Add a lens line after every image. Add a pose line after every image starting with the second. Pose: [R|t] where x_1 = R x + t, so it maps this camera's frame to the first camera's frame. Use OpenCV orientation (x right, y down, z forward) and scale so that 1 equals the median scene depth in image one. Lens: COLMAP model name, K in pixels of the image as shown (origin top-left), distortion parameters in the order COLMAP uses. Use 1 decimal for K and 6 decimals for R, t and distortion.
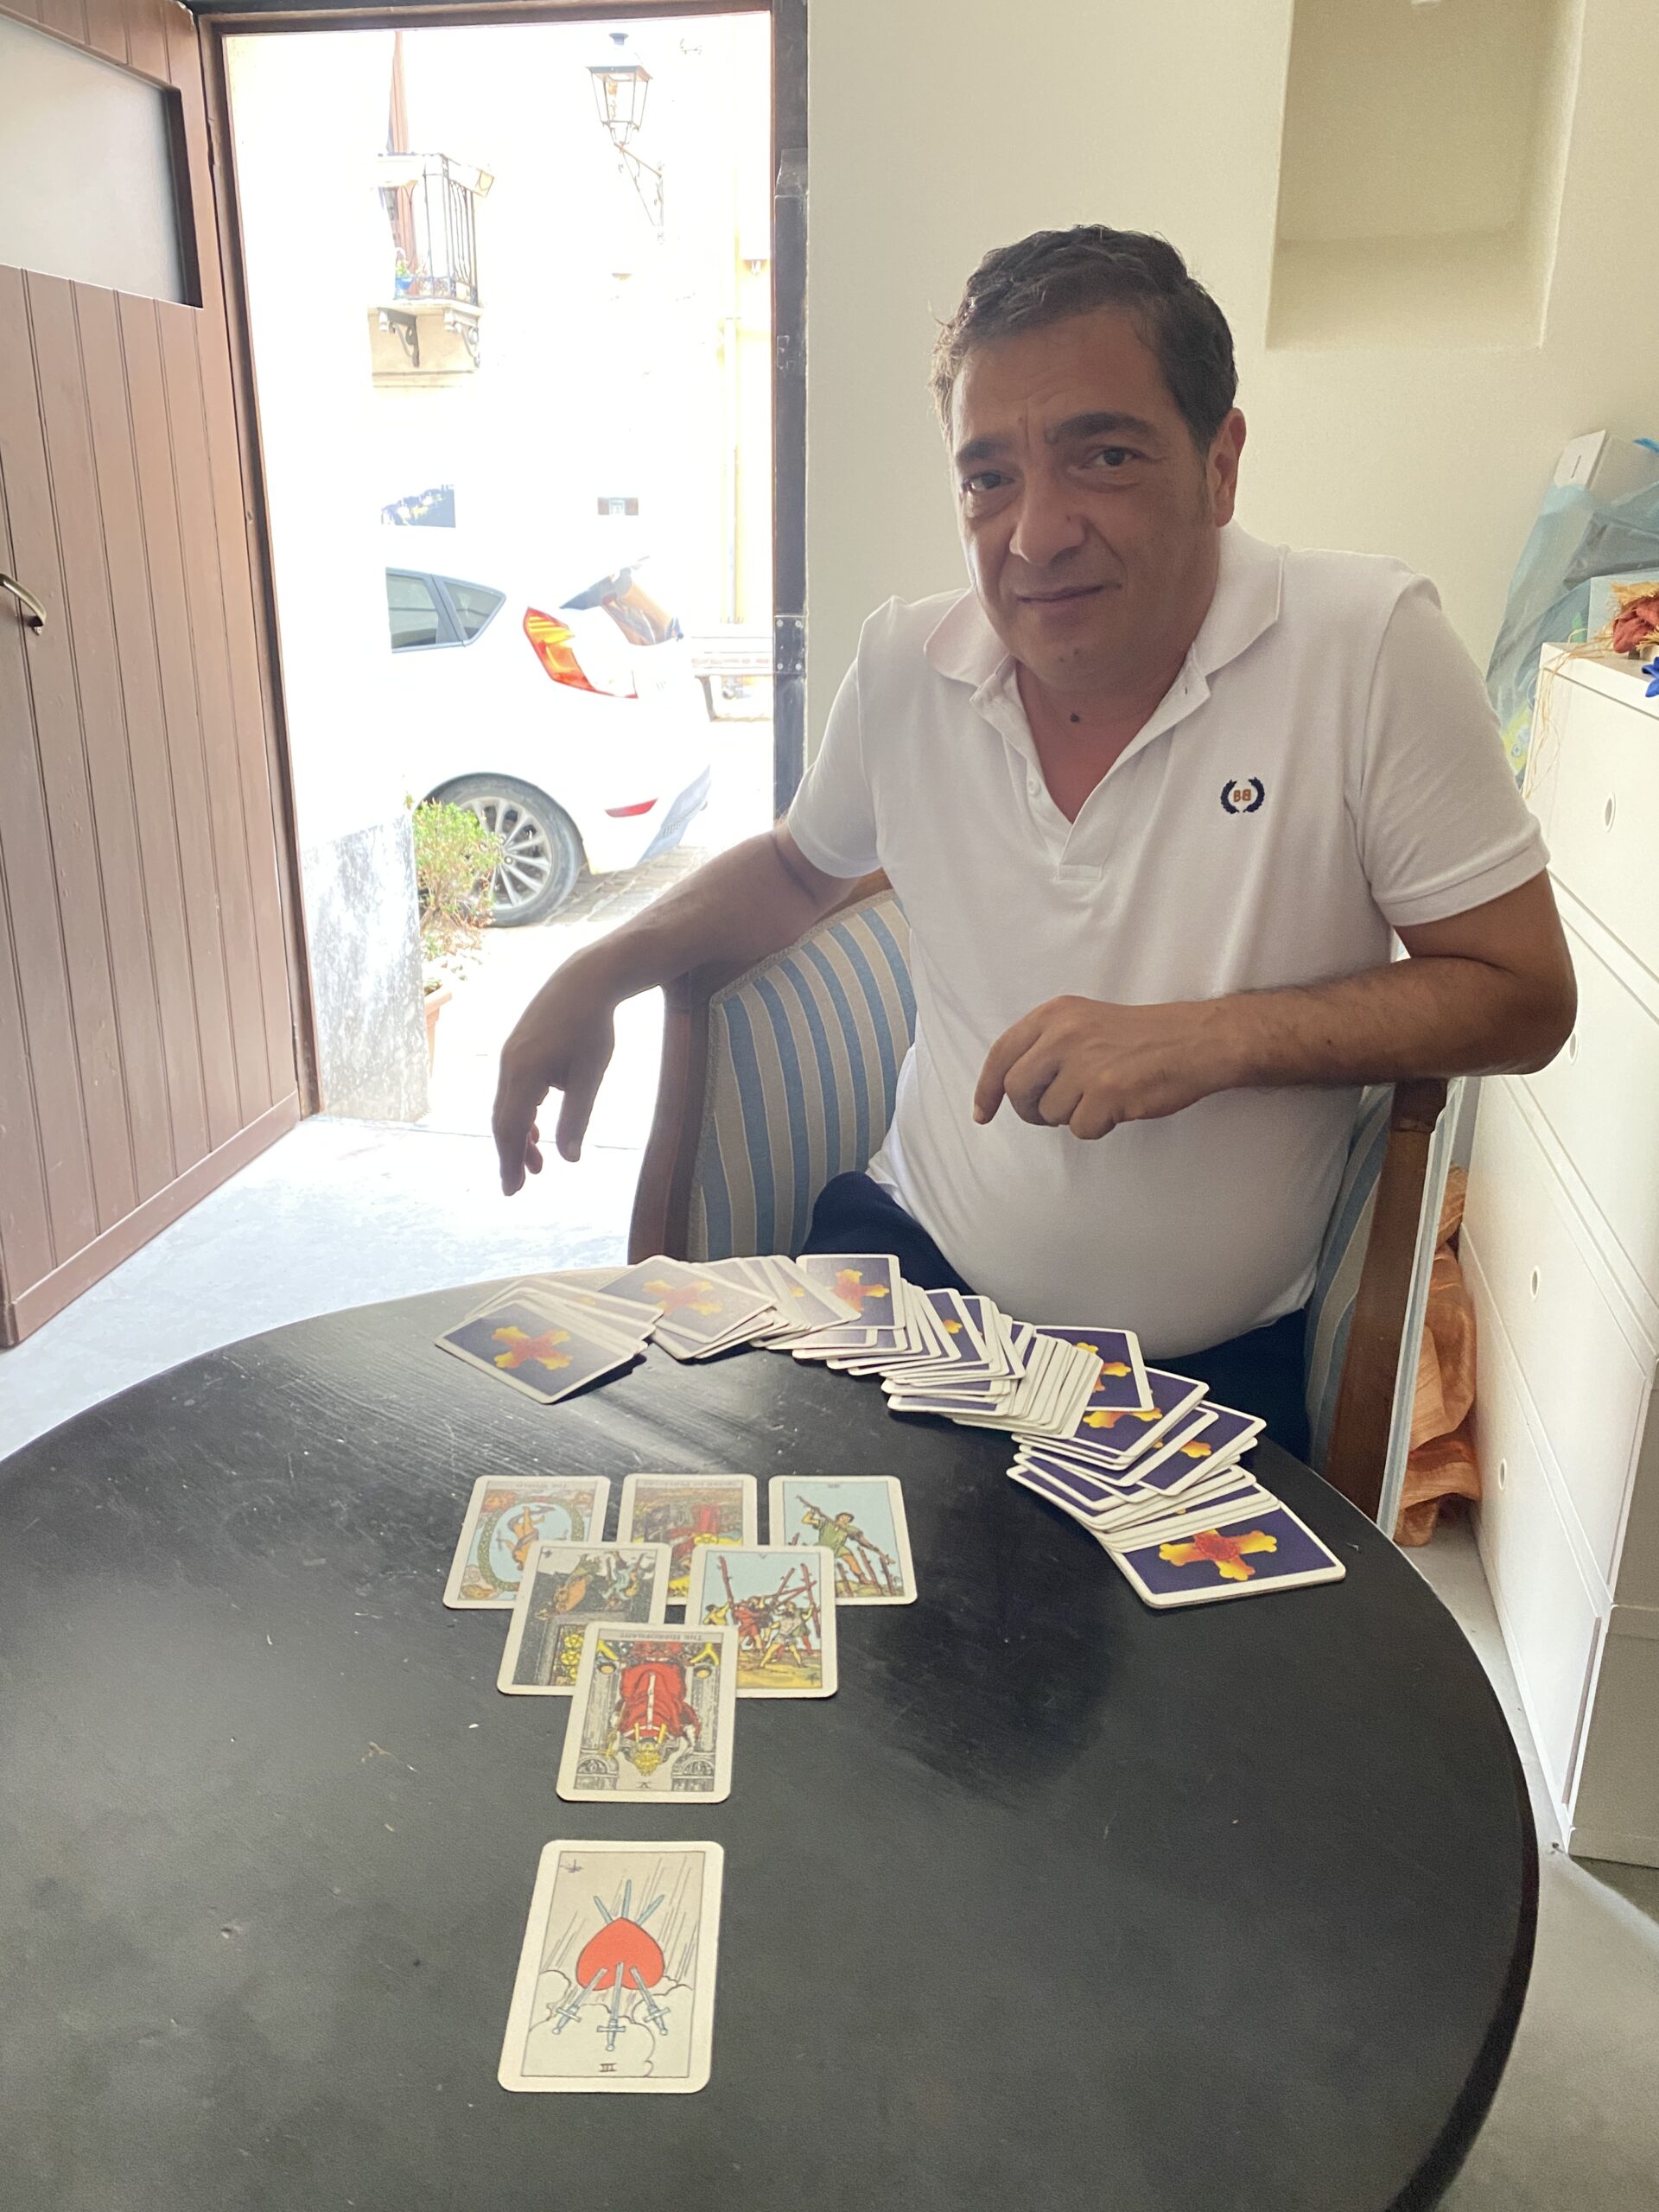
lens RADIAL K [[1776.1, 0, 829.5], [0, 1776.1, 1106.0], [0, 0, 1]] dist [0.024565, -0.000179]
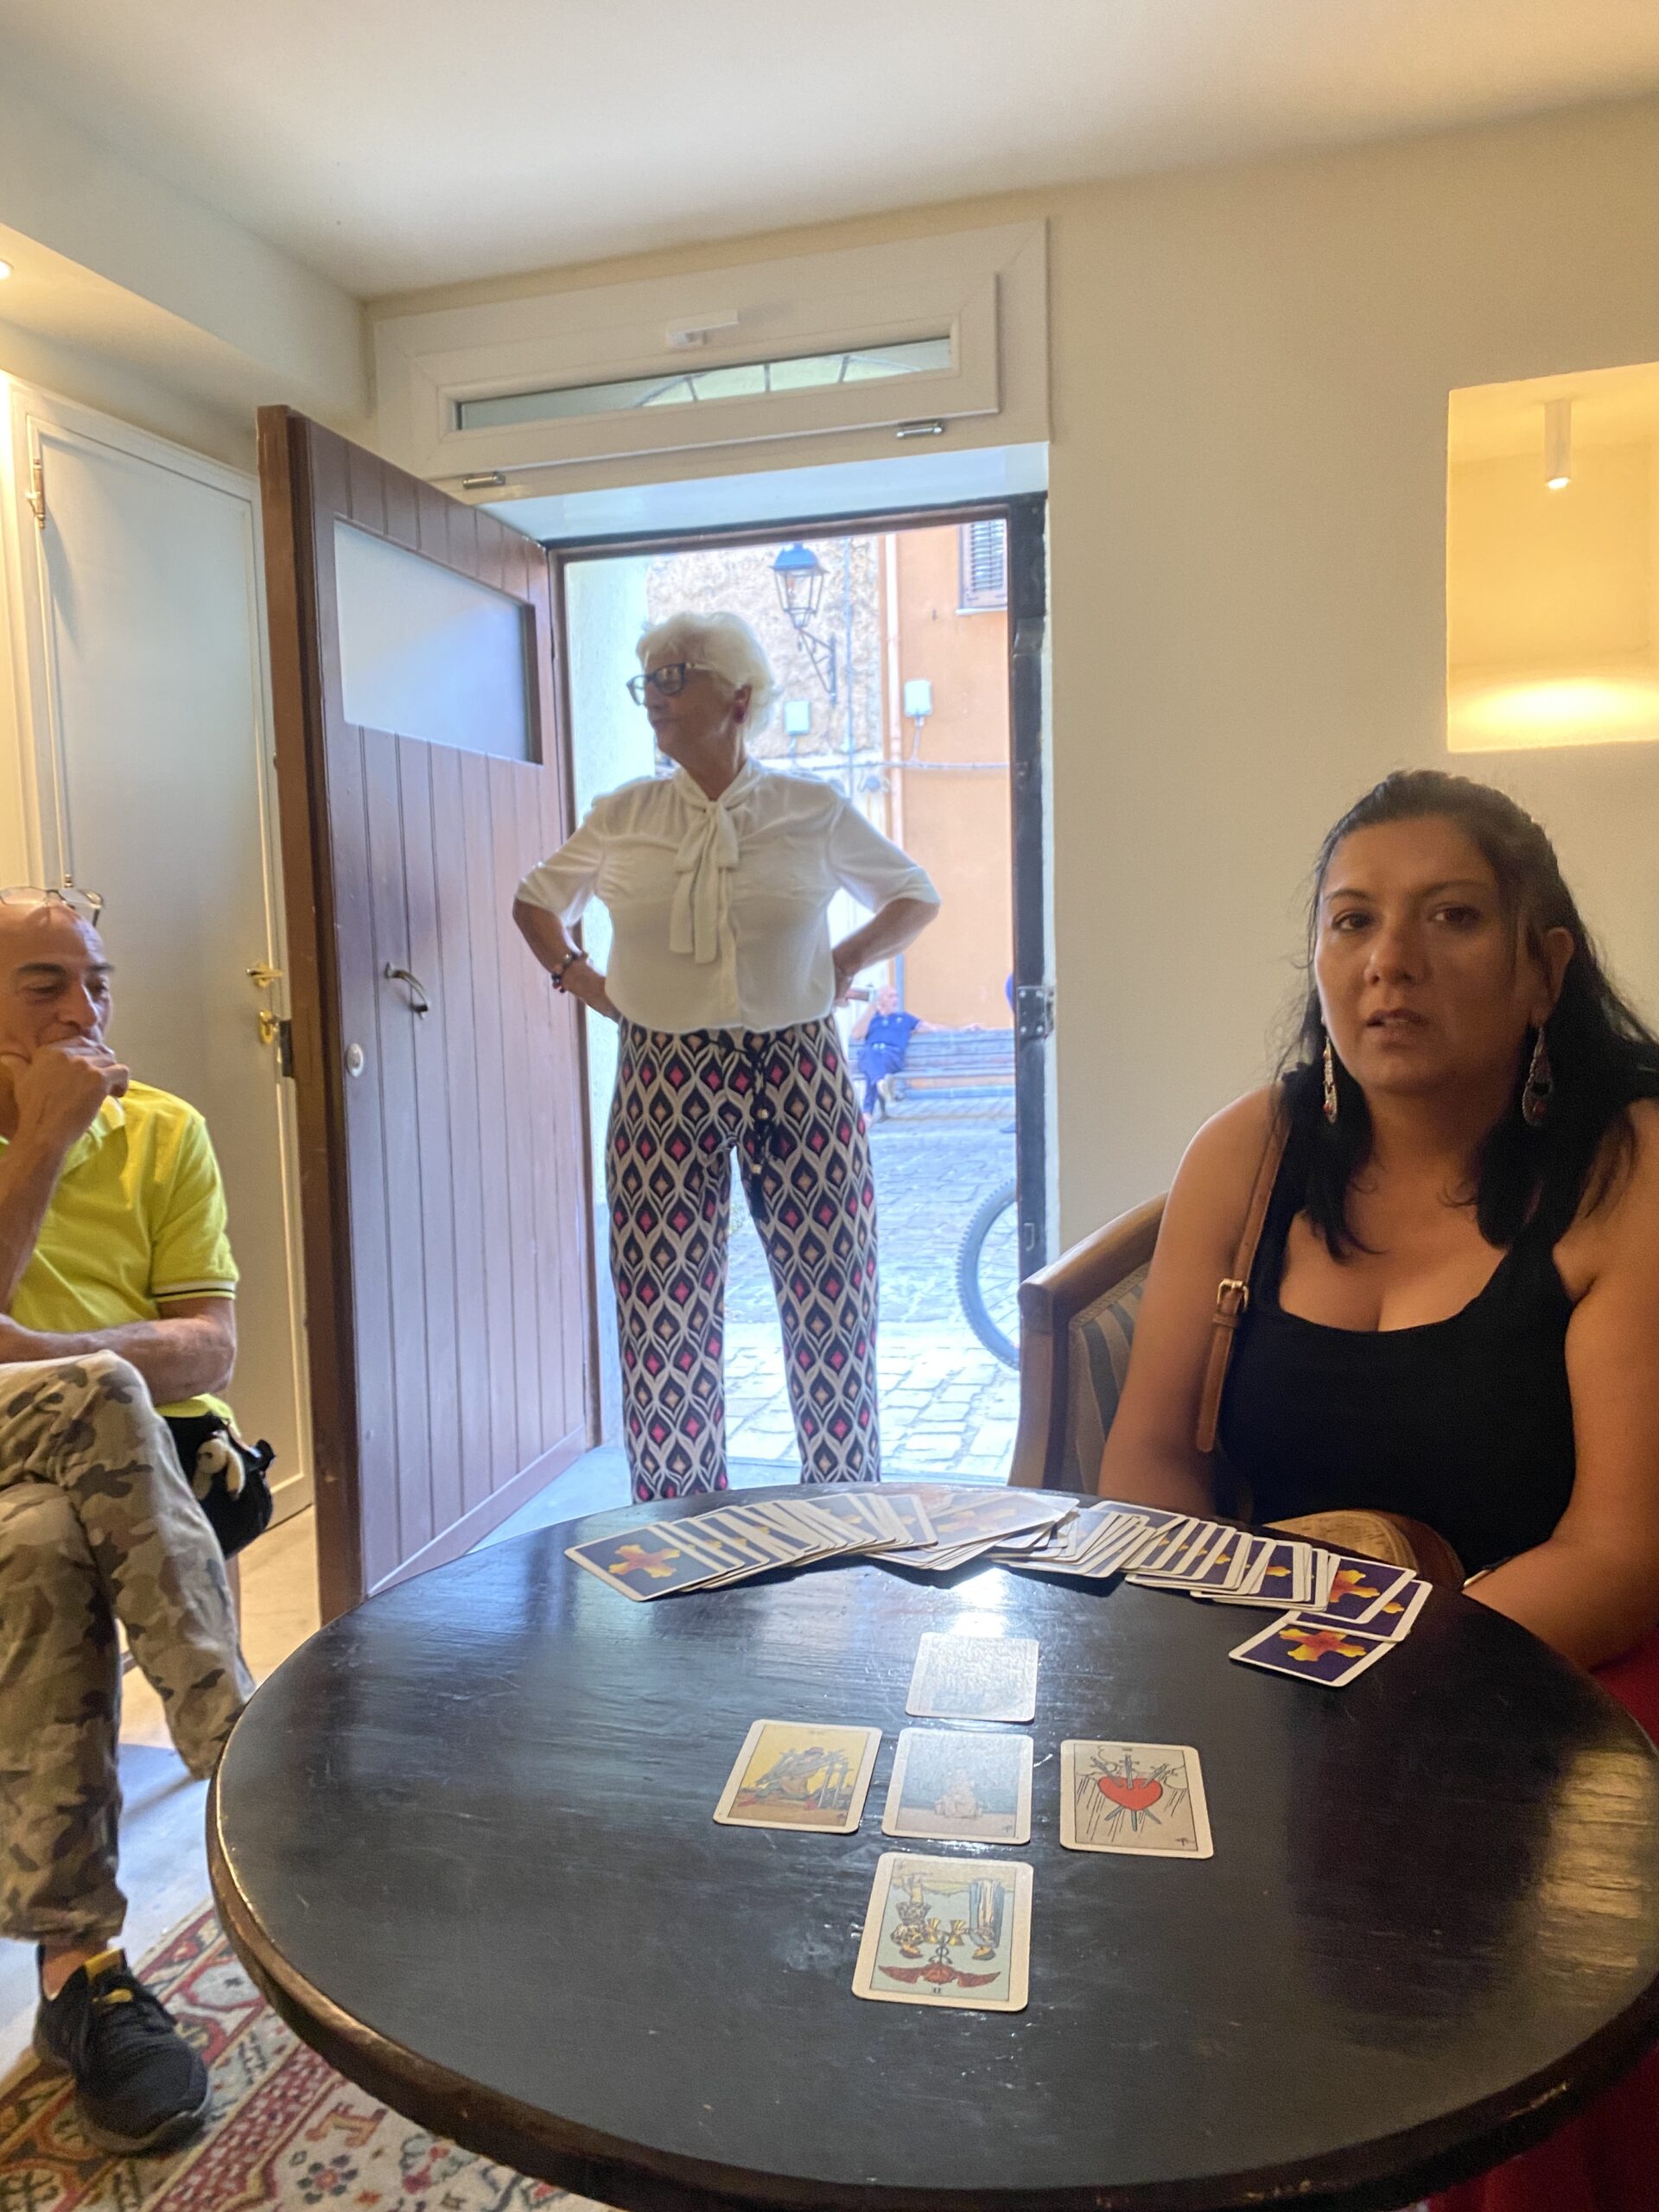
lens RADIAL K [[1776.1, 0, 829.5], [0, 1776.1, 1106.0], [0, 0, 1]] dist [0.024565, -0.000179]
pose [[0.996777, -0.031276, -0.073875, -0.072519], [0.013872, 0.974198, -0.225270, 0.058969], [0.079015, 0.223519, 0.971492, -0.114180]]
